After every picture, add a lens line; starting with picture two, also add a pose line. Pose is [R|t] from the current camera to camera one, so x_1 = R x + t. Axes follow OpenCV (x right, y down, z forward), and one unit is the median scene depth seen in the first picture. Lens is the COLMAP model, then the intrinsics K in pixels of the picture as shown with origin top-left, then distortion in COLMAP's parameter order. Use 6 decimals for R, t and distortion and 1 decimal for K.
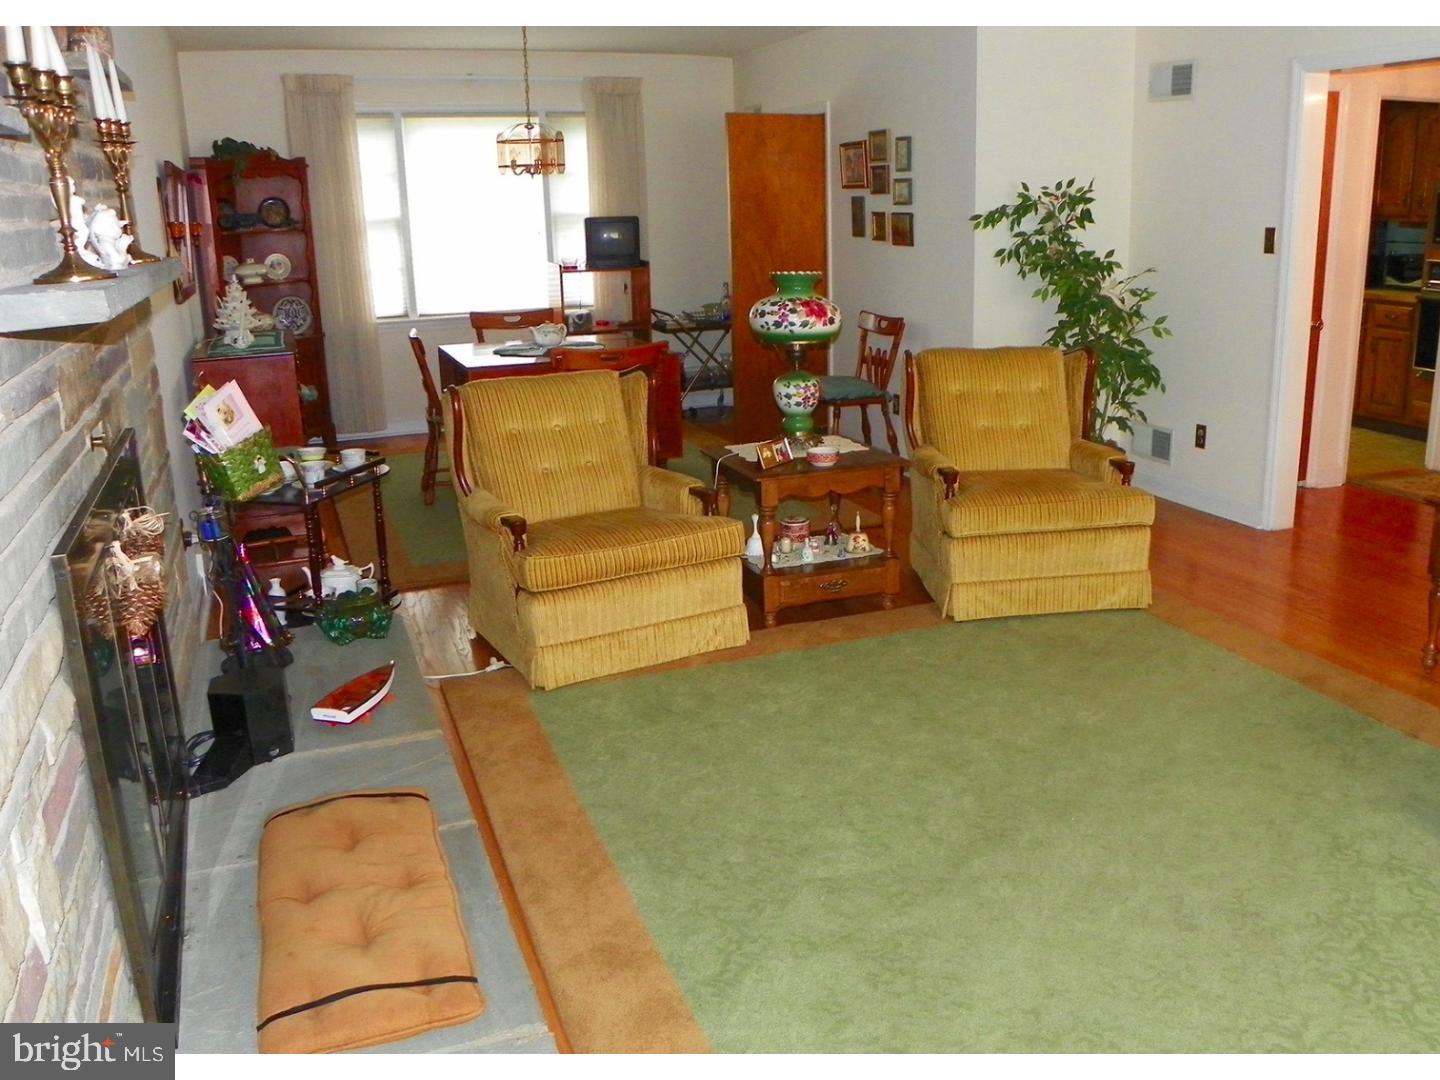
lens RADIAL K [[1332.4, 0, 730.8], [0, 1332.4, 547.9], [0, 0, 1]] dist [-0.096579, 0.000000]
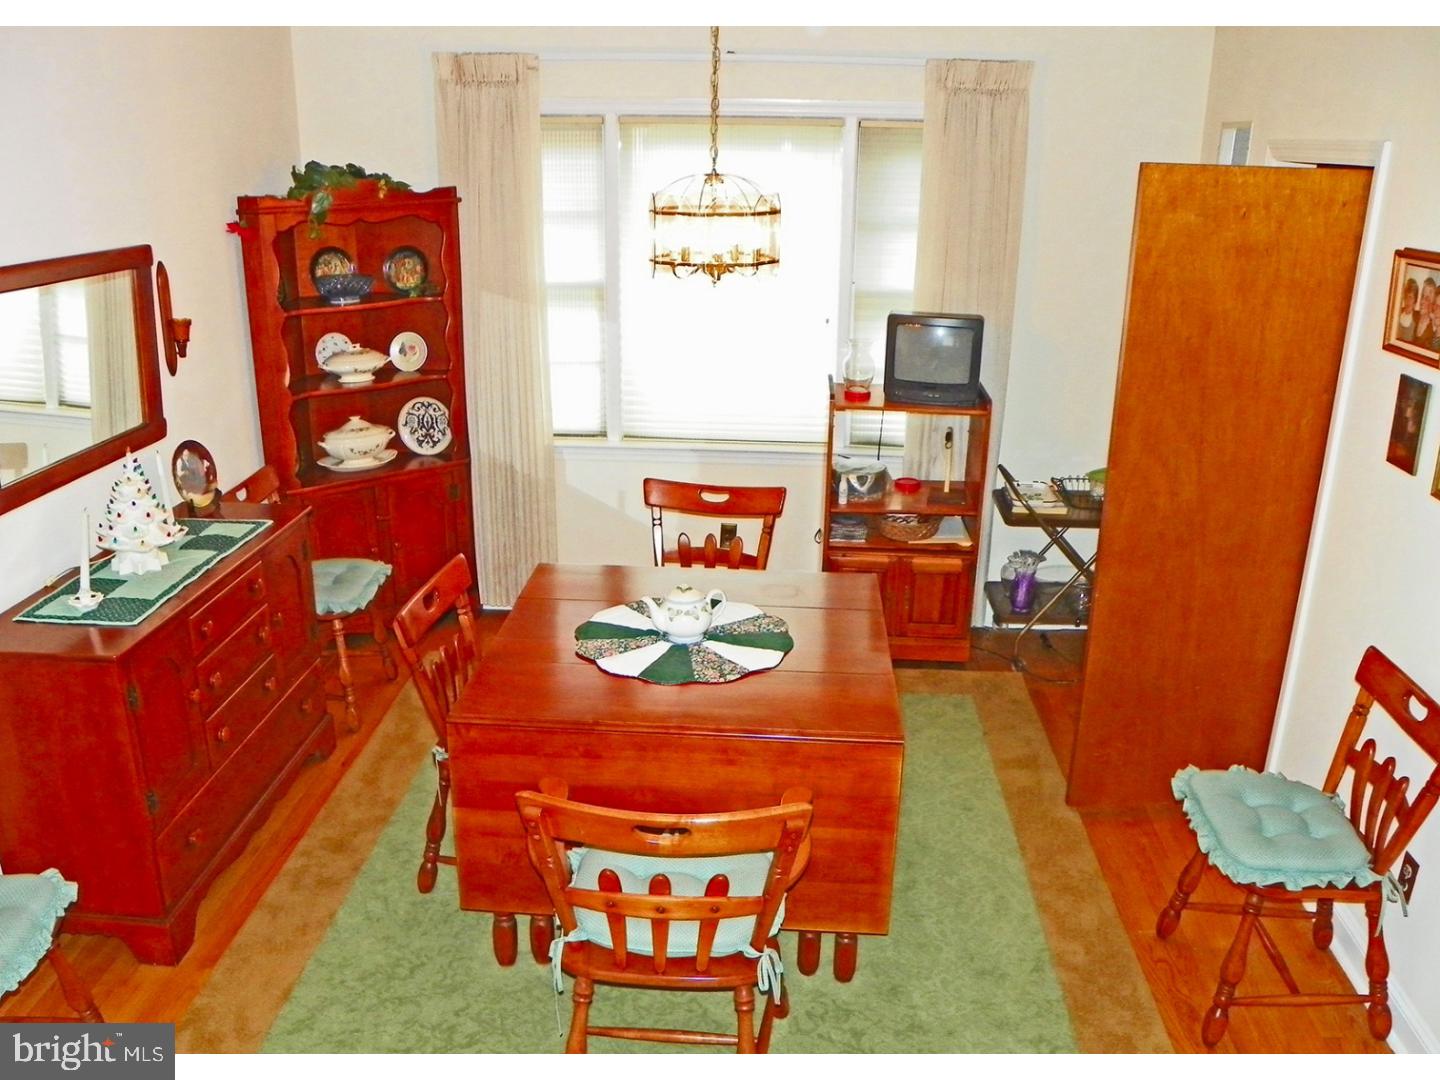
lens RADIAL K [[1190.2, 0, 717.2], [0, 1190.2, 546.6], [0, 0, 1]] dist [-0.140655, 0.079149]
pose [[0.899135, 0.177126, -0.400227, 0.046124], [-0.136762, 0.982363, 0.127513, -0.217857], [0.415754, -0.059916, 0.907501, 0.531590]]
